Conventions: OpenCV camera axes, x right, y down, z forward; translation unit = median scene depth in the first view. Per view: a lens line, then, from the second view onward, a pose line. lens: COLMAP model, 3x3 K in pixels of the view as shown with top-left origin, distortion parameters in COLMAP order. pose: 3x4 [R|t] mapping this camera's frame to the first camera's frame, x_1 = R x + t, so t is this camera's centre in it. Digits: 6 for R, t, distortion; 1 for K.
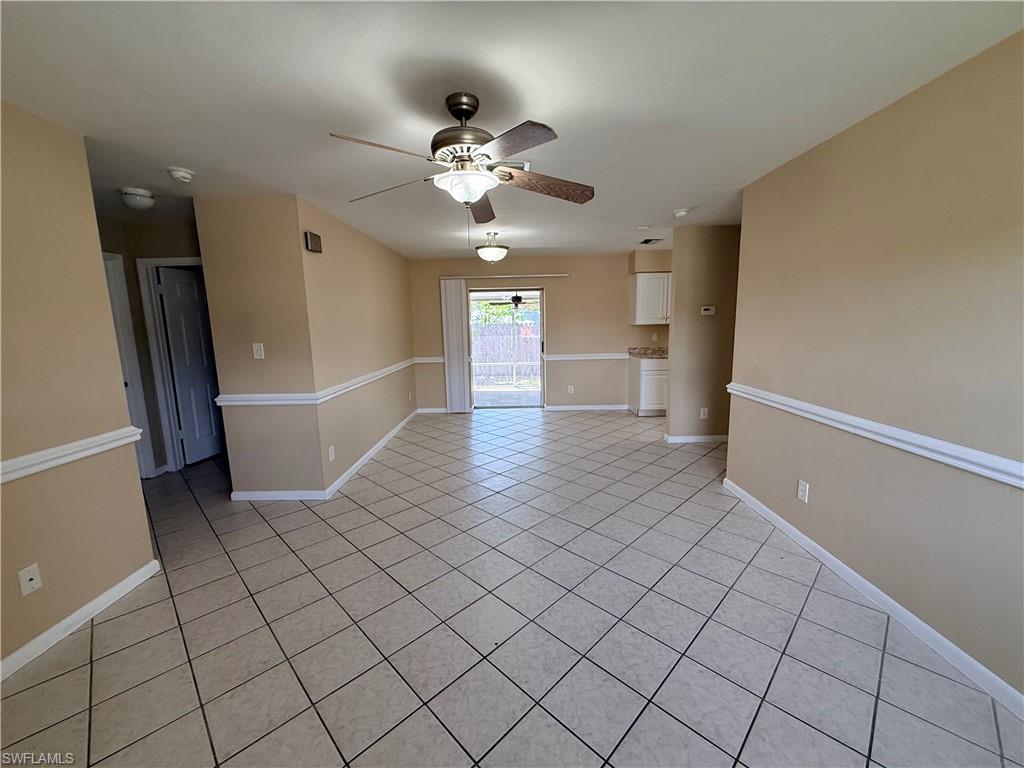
lens RADIAL K [[407.9, 0, 510.3], [0, 407.9, 383.8], [0, 0, 1]] dist [0.000844, -0.000650]
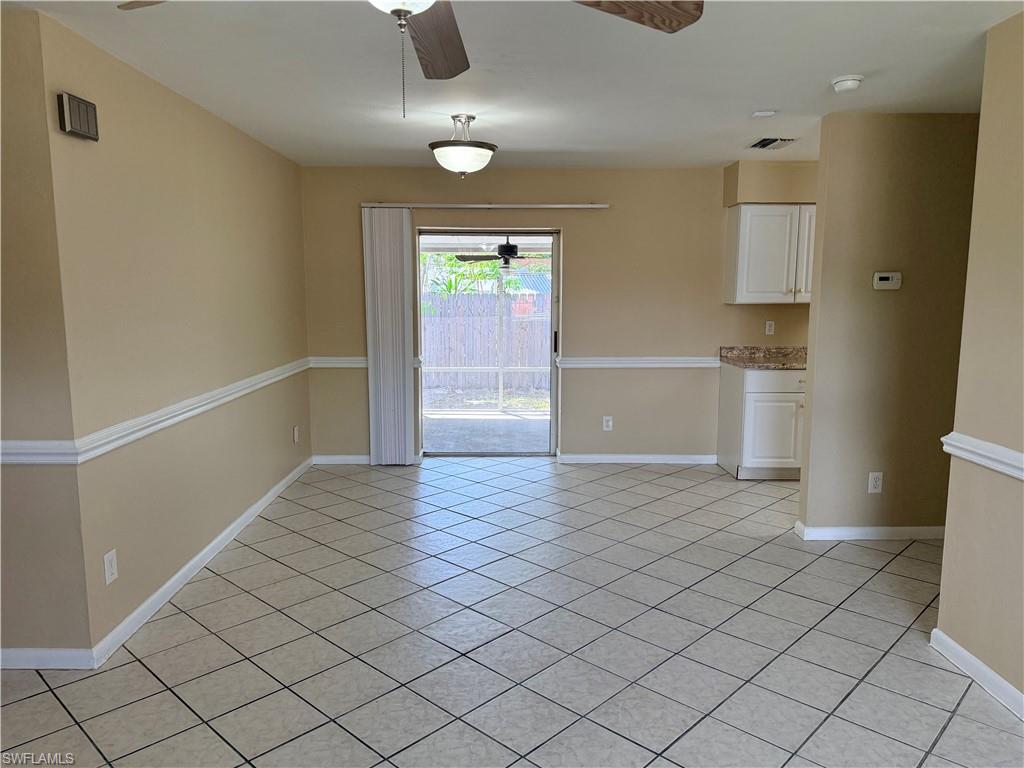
lens RADIAL K [[718.7, 0, 511.9], [0, 718.7, 386.3], [0, 0, 1]] dist [0.046141, -0.054950]
pose [[0.999425, 0.019656, 0.027627, -0.002612], [-0.019190, 0.999671, -0.017045, -0.022491], [-0.027953, 0.016505, 0.999473, 0.106848]]
